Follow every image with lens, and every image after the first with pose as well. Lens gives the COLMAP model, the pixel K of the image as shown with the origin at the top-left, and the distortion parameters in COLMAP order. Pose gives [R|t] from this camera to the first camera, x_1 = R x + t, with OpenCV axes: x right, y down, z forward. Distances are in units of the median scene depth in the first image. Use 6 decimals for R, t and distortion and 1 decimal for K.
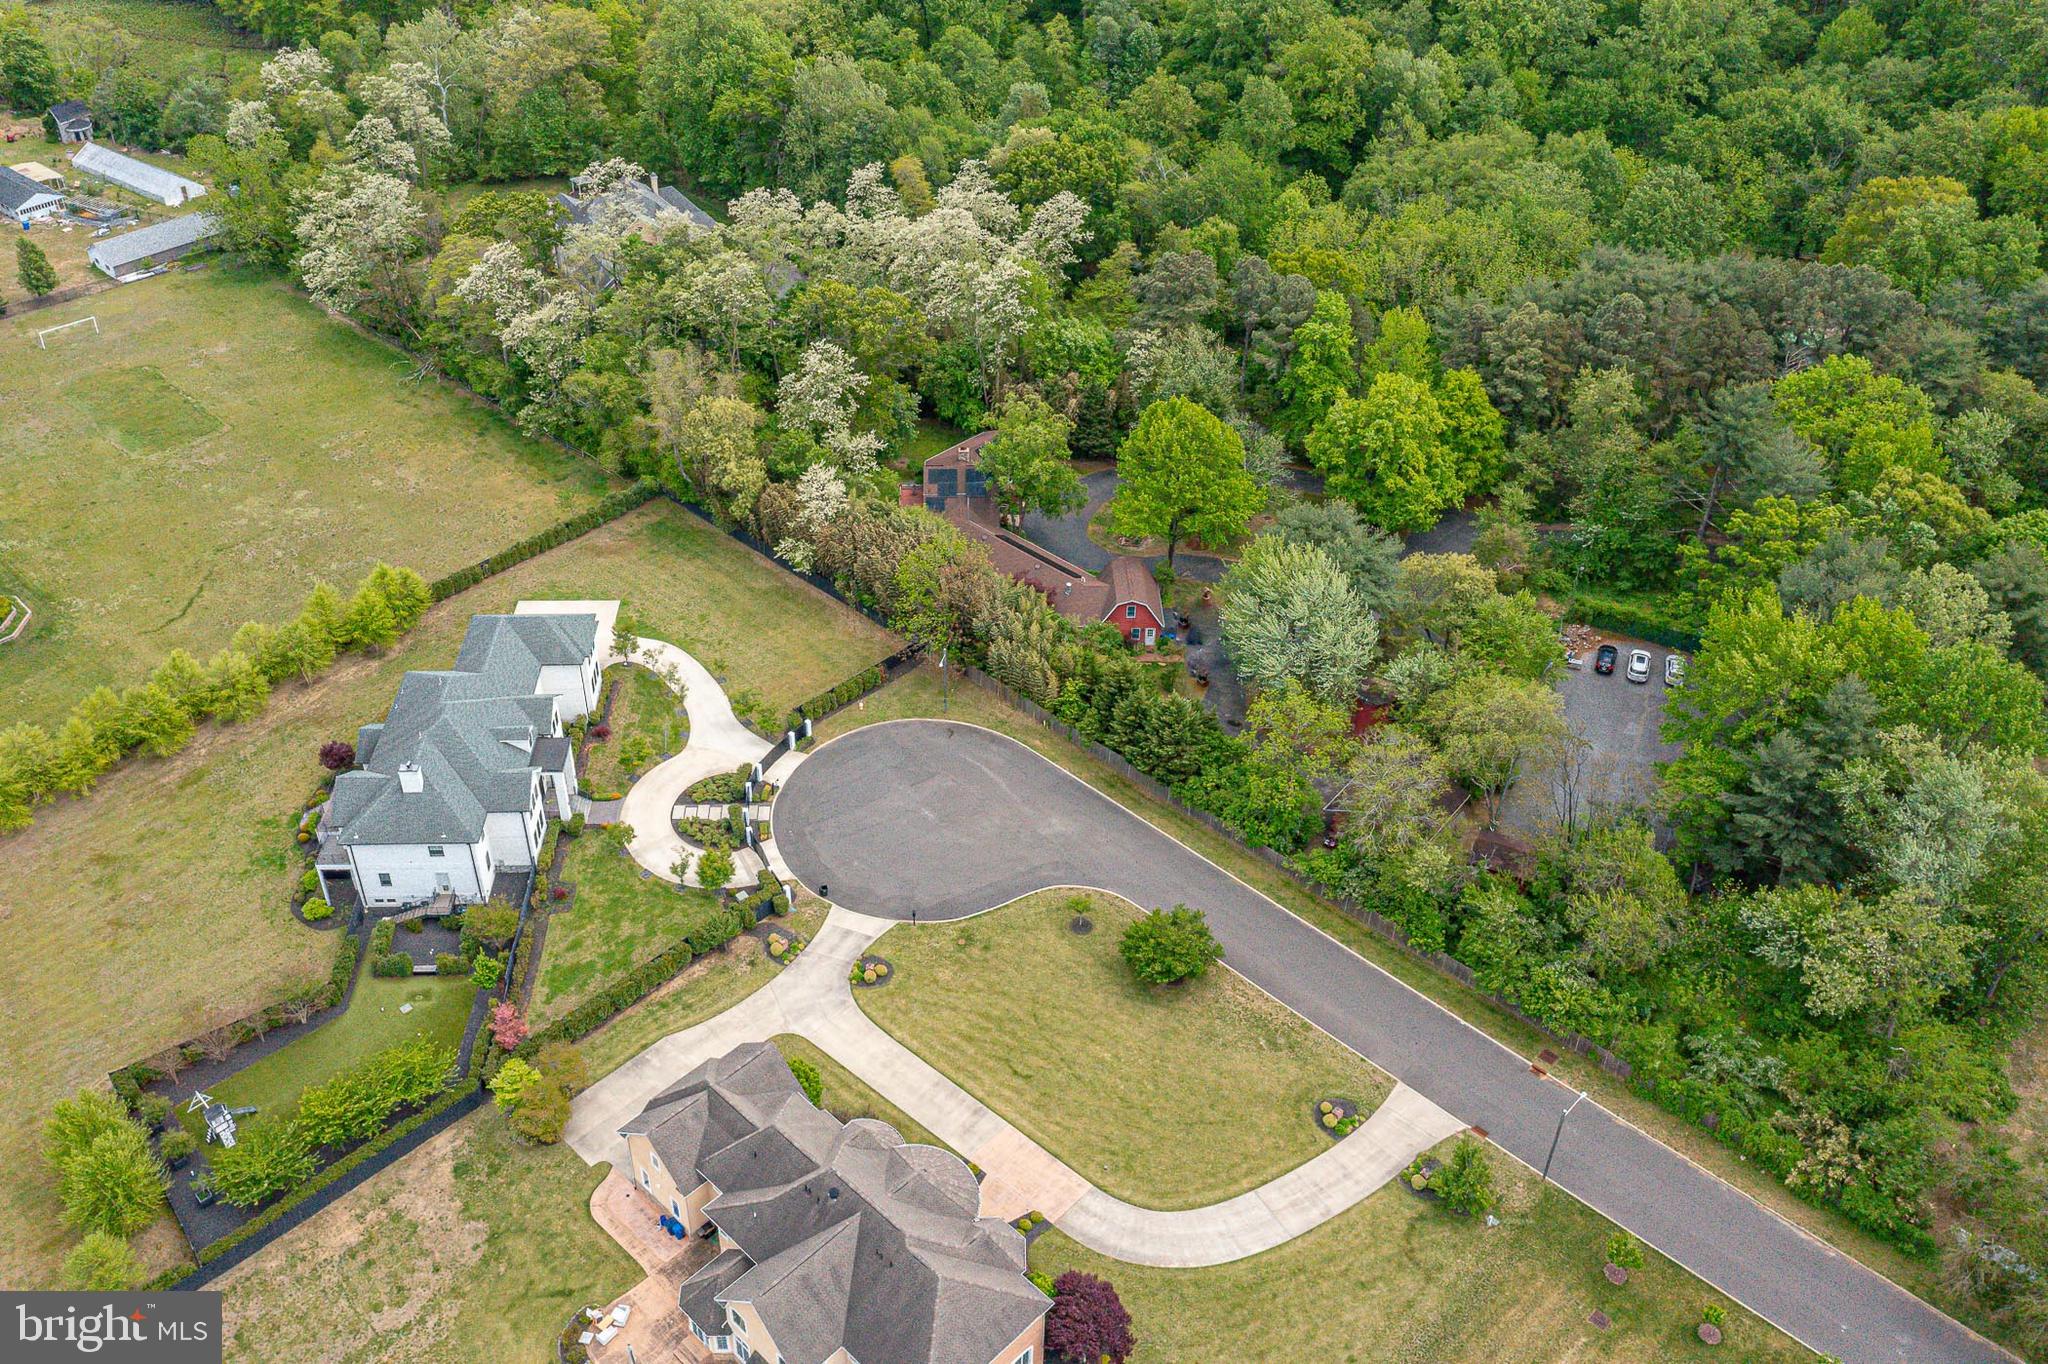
lens RADIAL K [[1683.6, 0, 957.4], [0, 1683.6, 682.1], [0, 0, 1]] dist [0.005703, 0.003768]
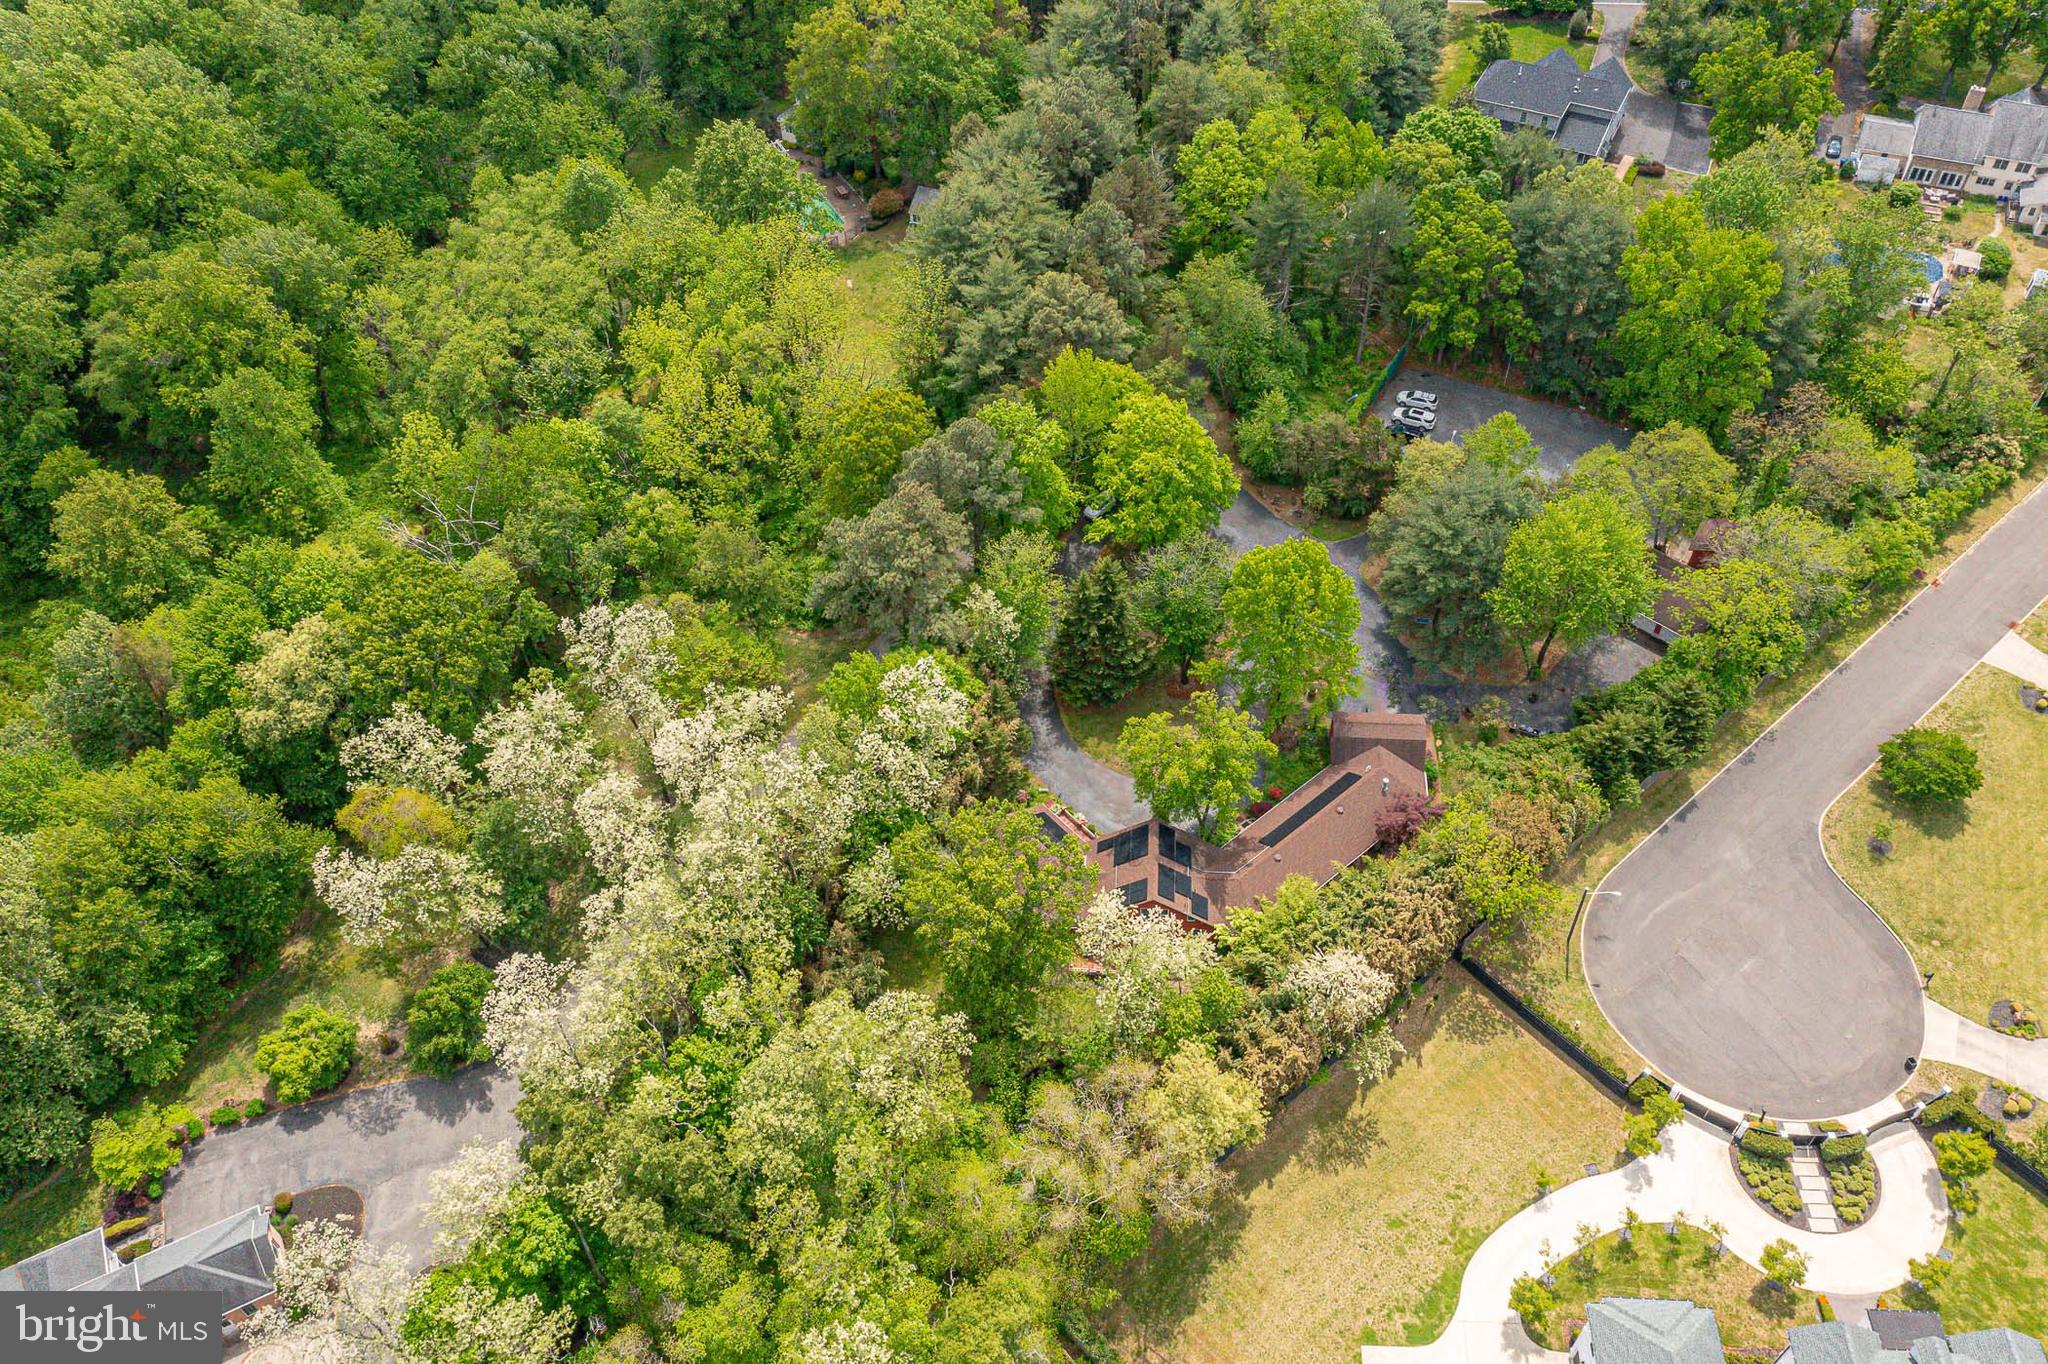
lens RADIAL K [[1585.4, 0, 1016.2], [0, 1585.4, 724.1], [0, 0, 1]] dist [-0.001159, 0.000365]
pose [[0.071363, -0.745333, 0.662863, -0.560056], [0.634682, 0.546596, 0.546272, -0.773619], [-0.769472, 0.381723, 0.512055, 0.880352]]
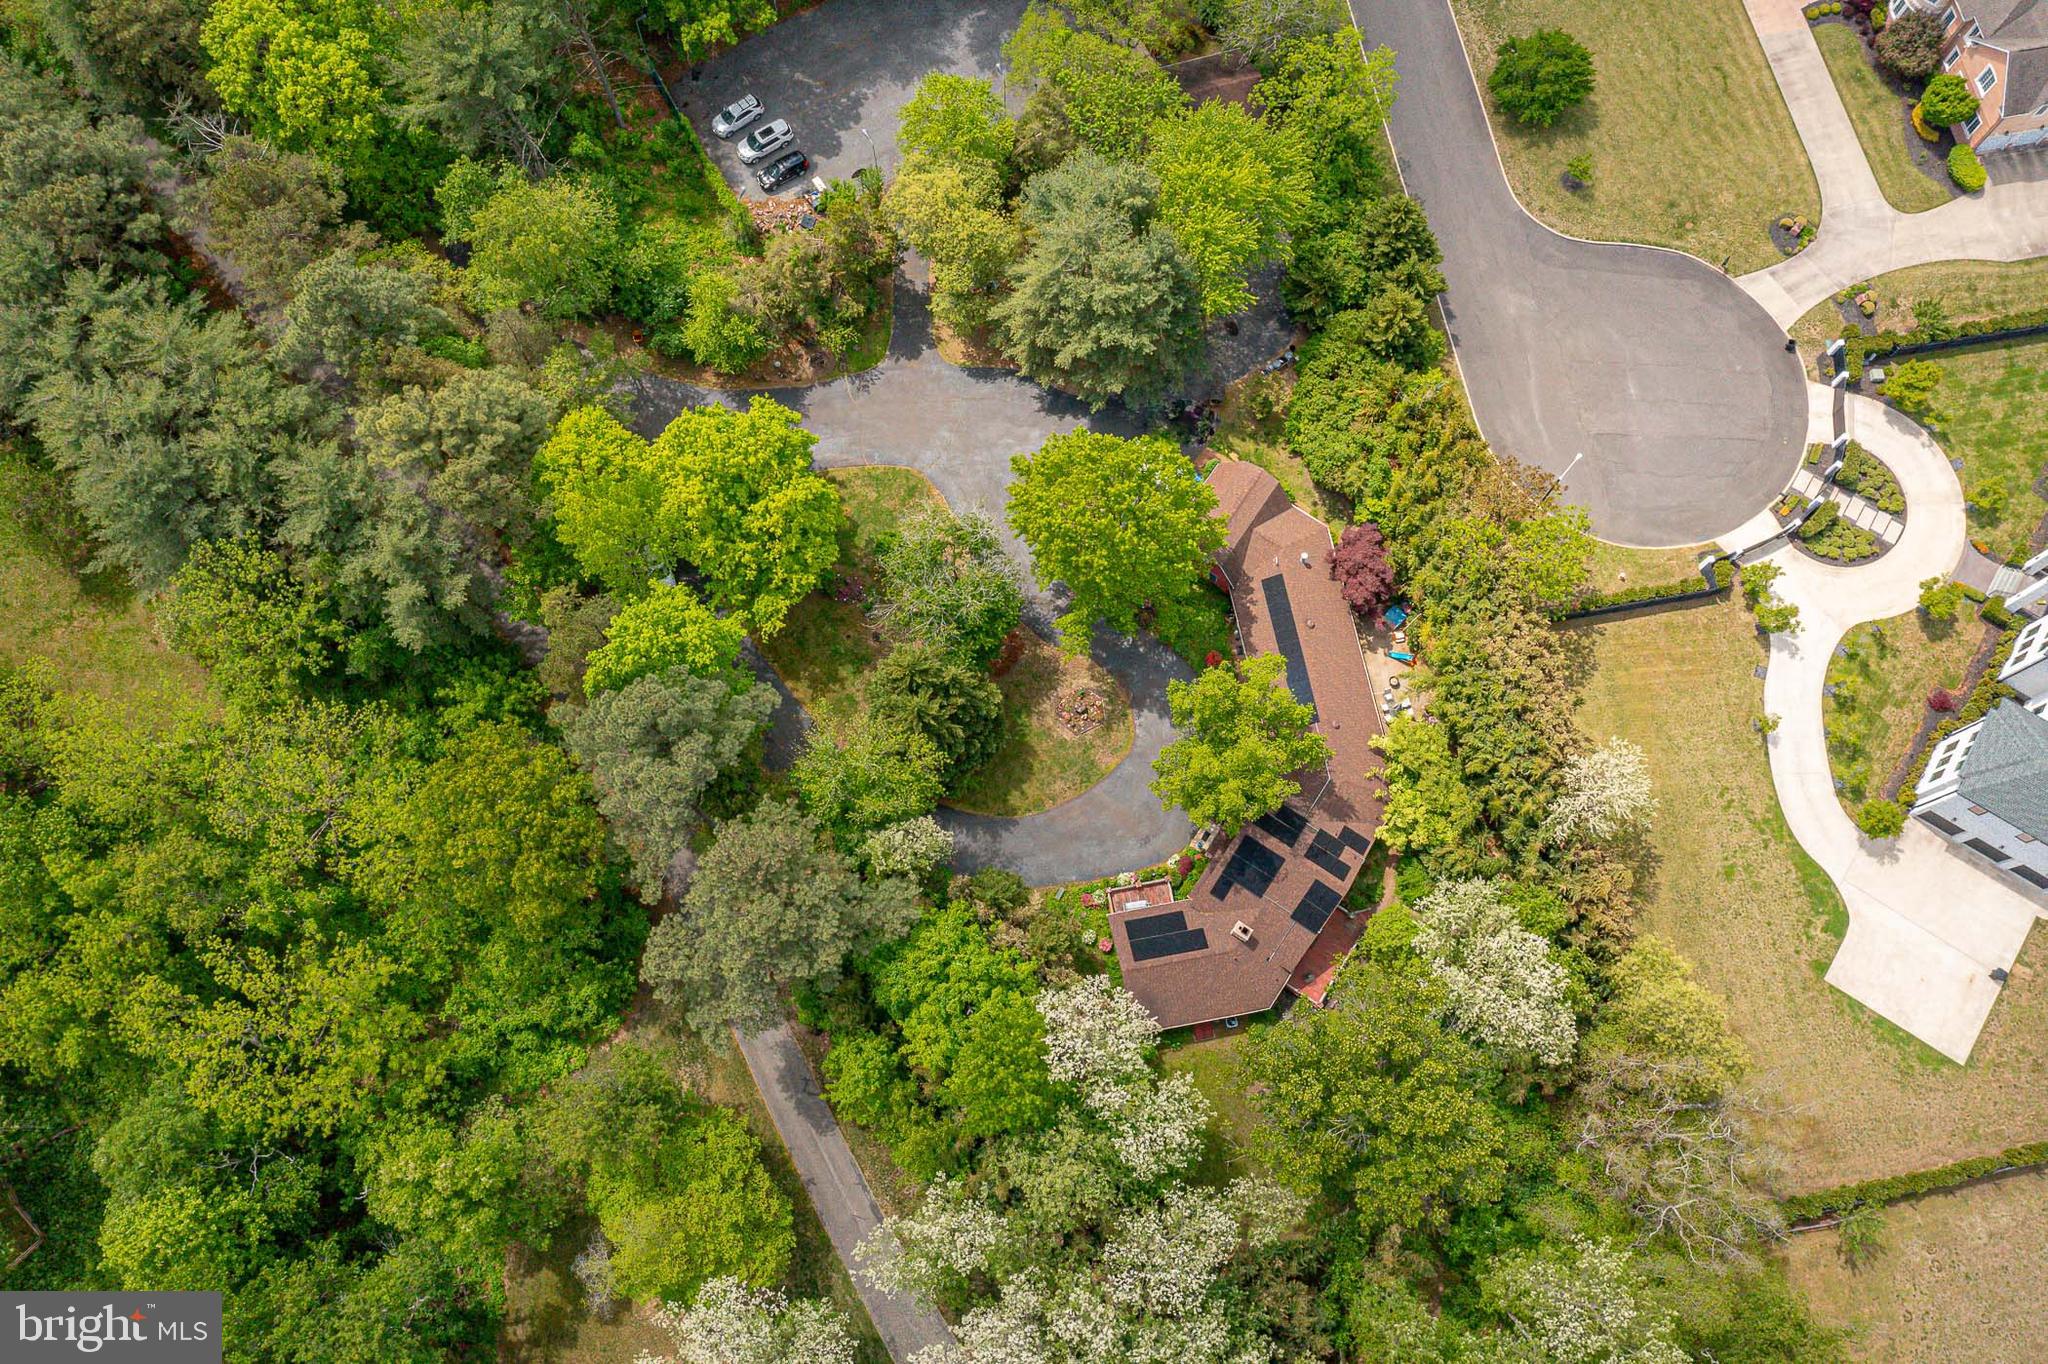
lens RADIAL K [[1598.7, 0, 1024.0], [0, 1598.7, 682.0], [0, 0, 1]] dist [-0.005379, 0.000742]
pose [[-0.830668, -0.532792, 0.161624, 0.032556], [0.341470, -0.258234, 0.903722, -0.894042], [-0.439759, 0.805883, 0.396439, 1.007104]]
